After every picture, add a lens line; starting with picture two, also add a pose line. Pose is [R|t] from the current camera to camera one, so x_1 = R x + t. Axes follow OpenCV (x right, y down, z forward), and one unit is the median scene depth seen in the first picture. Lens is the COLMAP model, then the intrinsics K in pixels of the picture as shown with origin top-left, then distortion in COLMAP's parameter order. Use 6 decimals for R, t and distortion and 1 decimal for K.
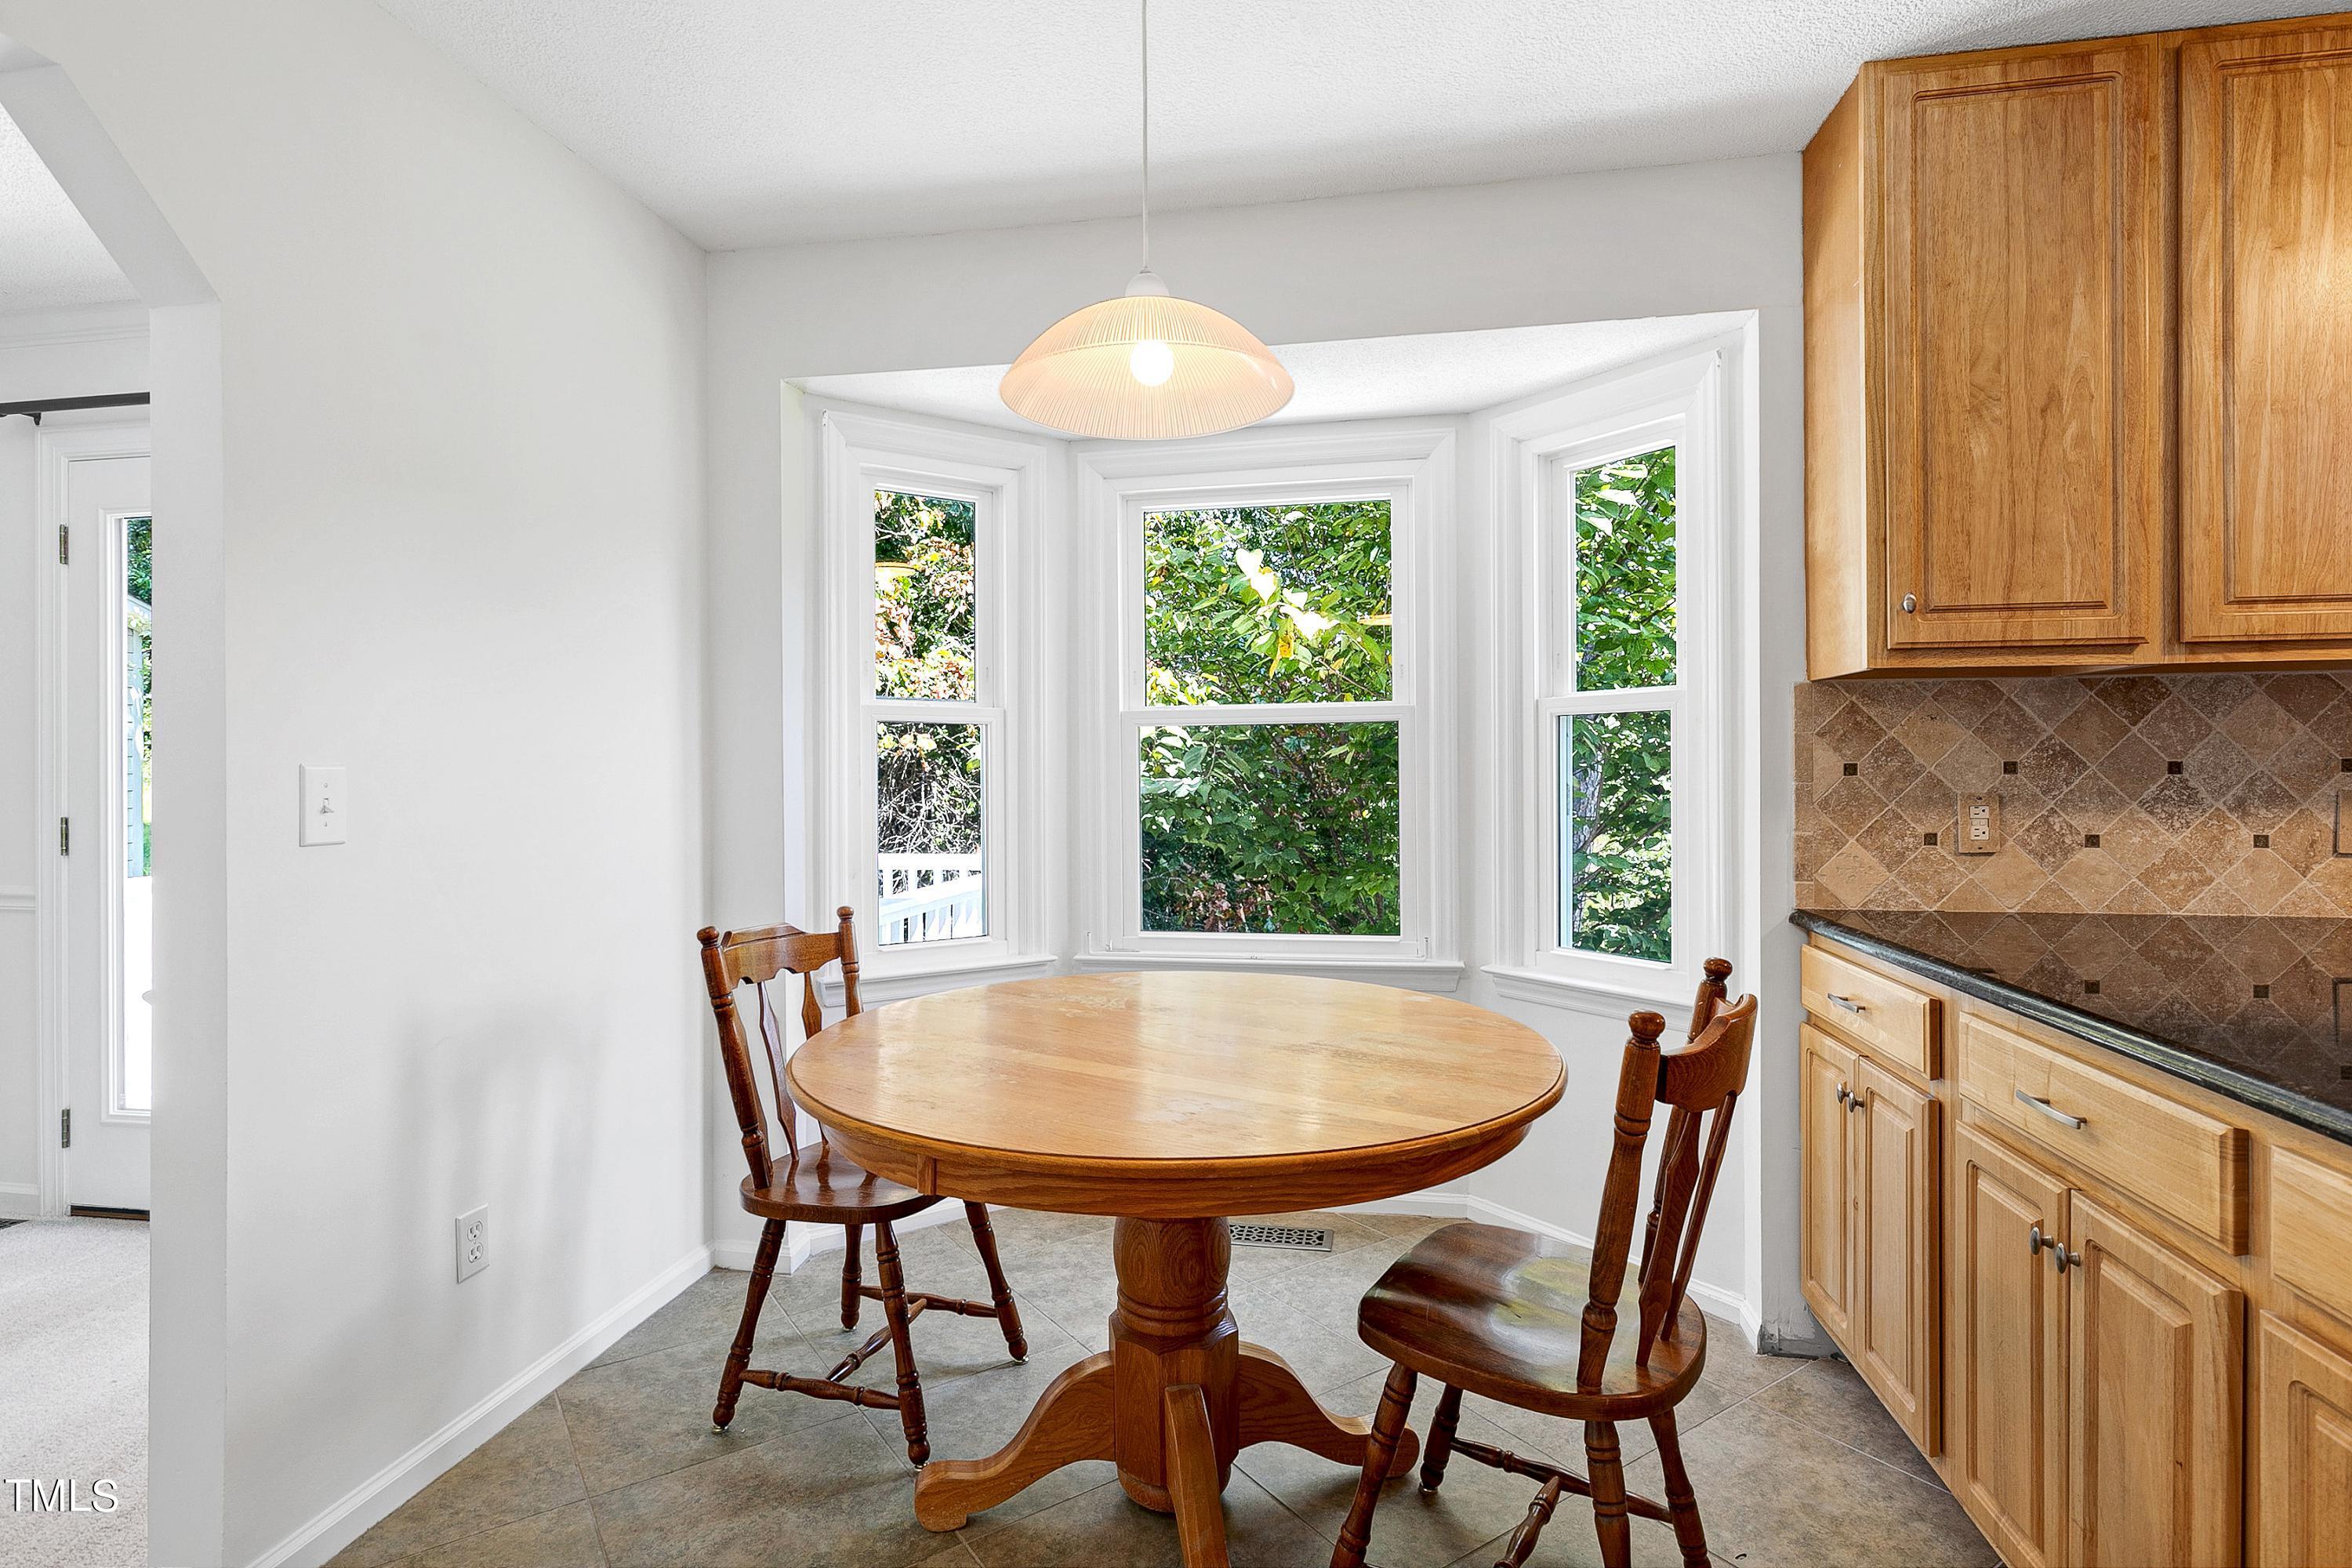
lens RADIAL K [[1180.8, 0, 1172.7], [0, 1180.8, 771.7], [0, 0, 1]] dist [0.000857, -0.000847]
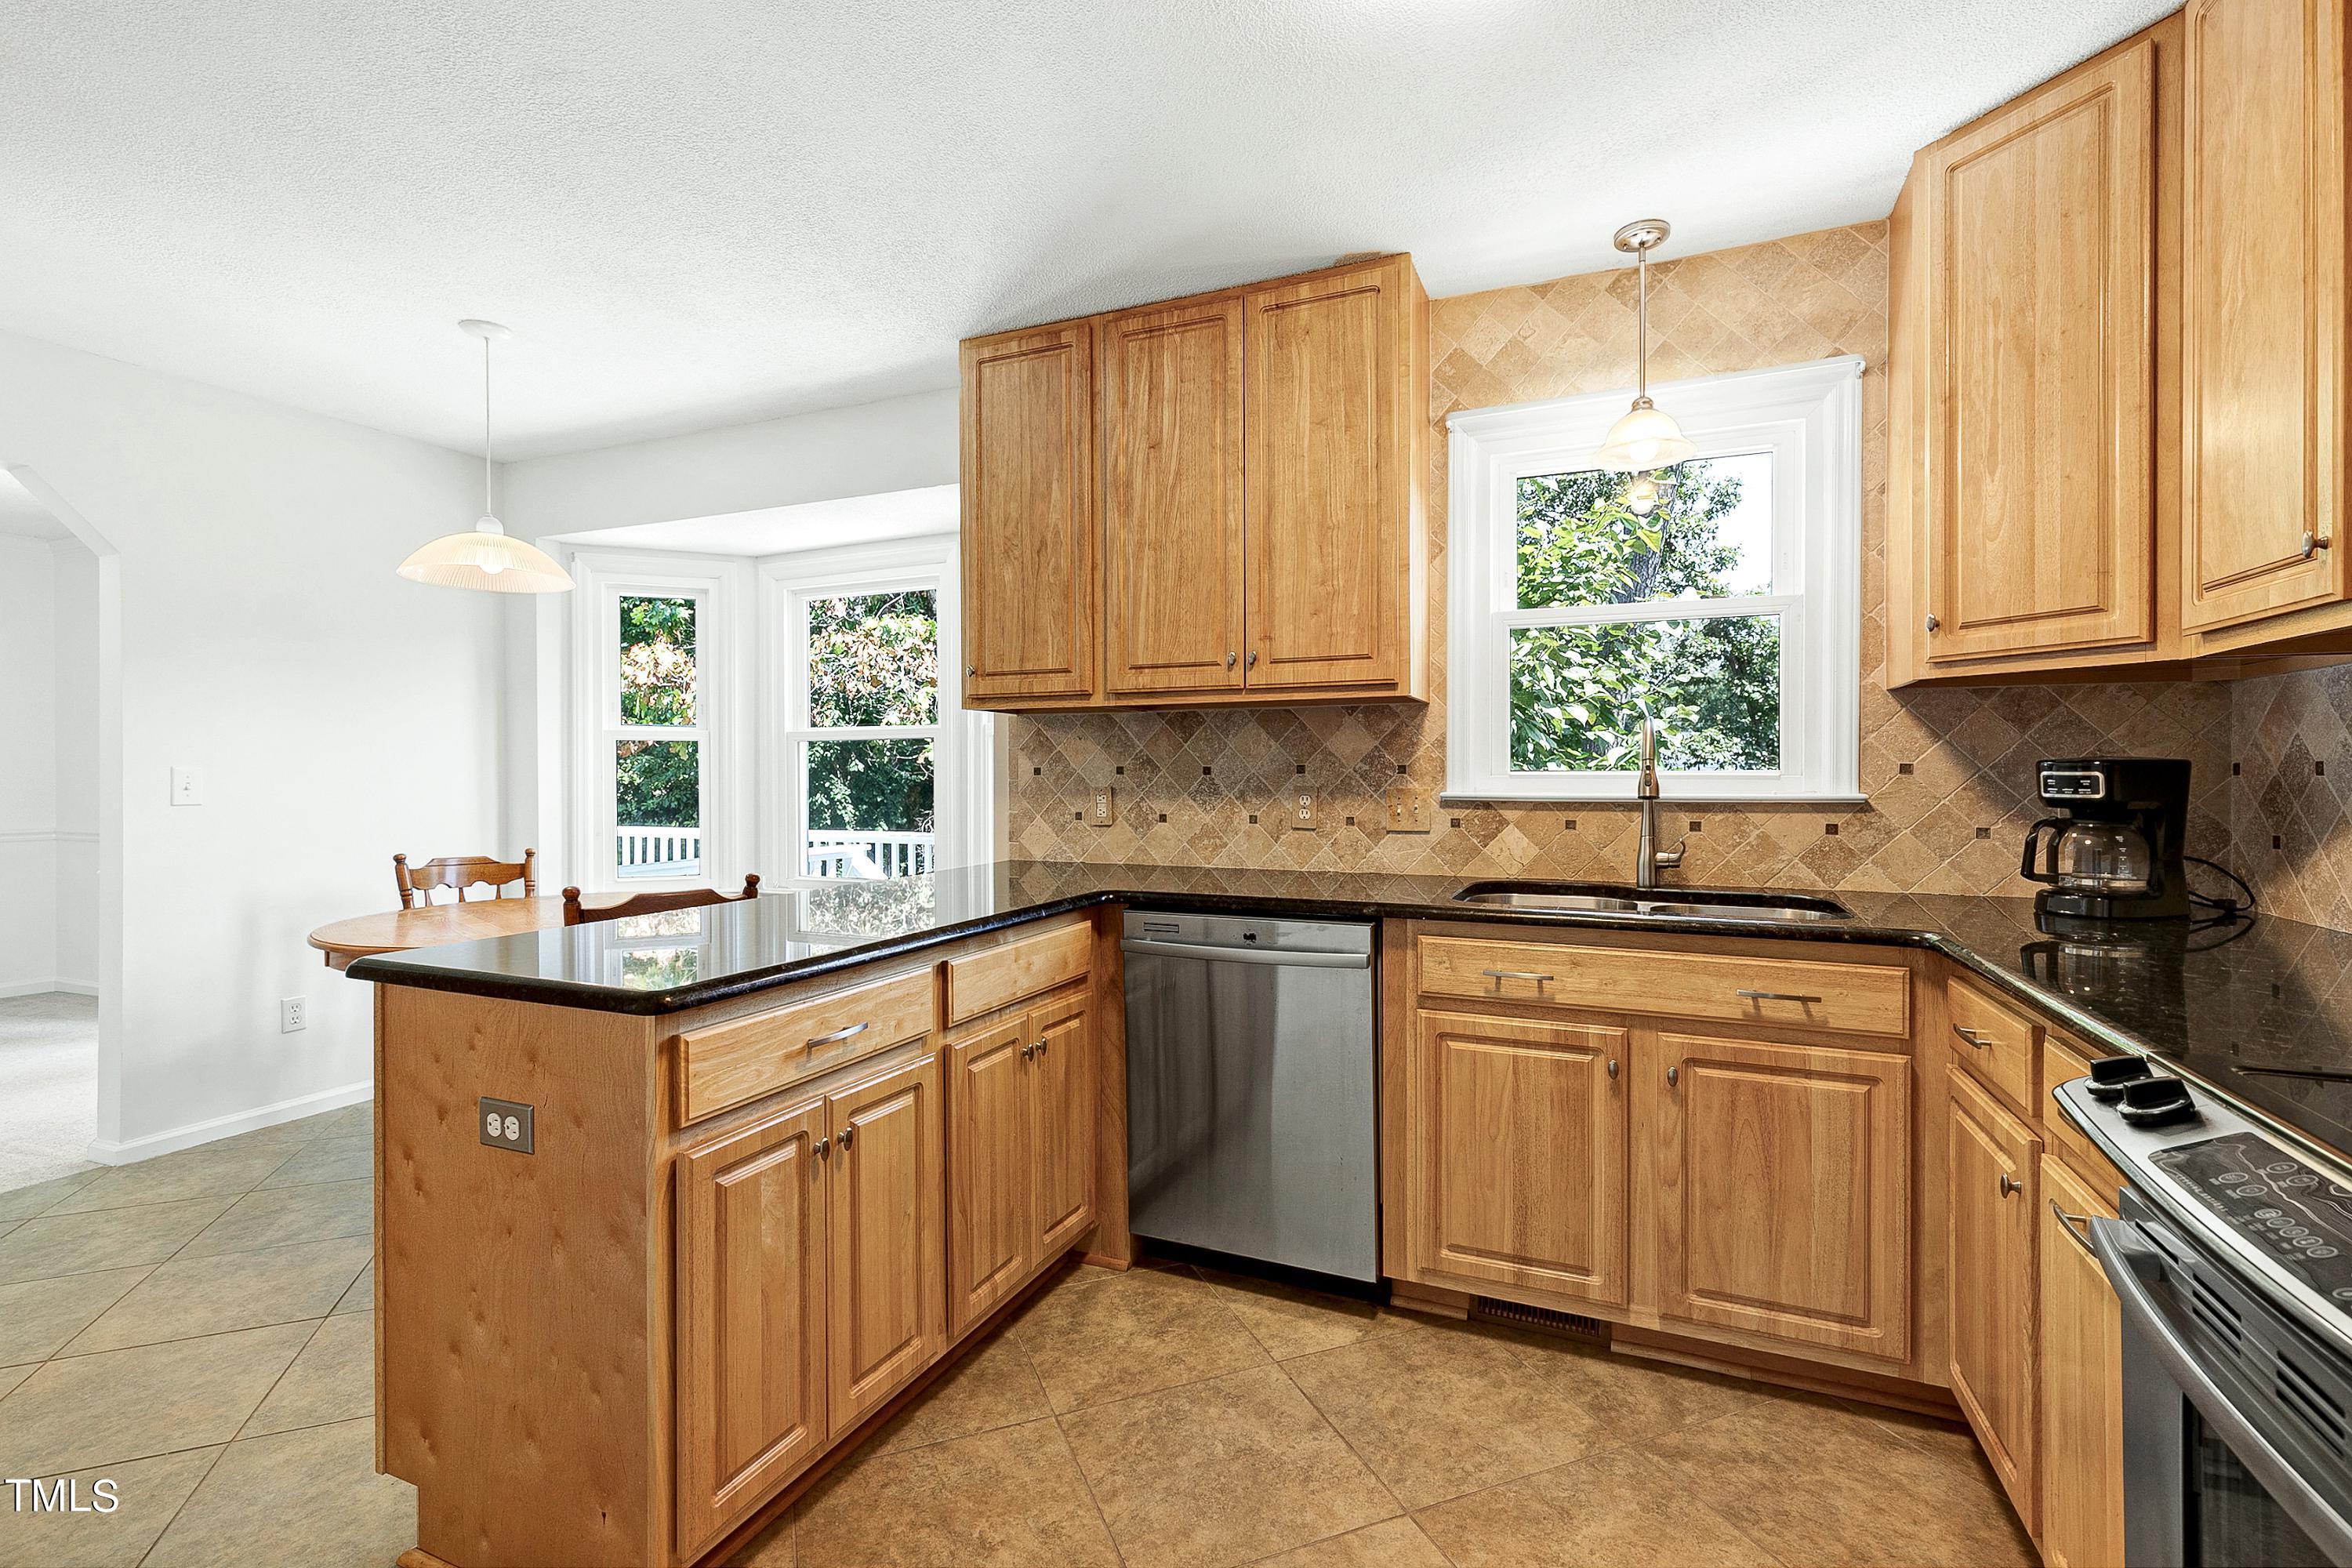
lens RADIAL K [[1074.8, 0, 1170.9], [0, 1074.8, 778.5], [0, 0, 1]] dist [0.004325, 0.000785]
pose [[0.974246, 0.004372, -0.225443, 1.133054], [-0.002586, 0.999963, 0.008217, -0.004756], [0.225471, -0.007423, 0.974222, -0.369609]]
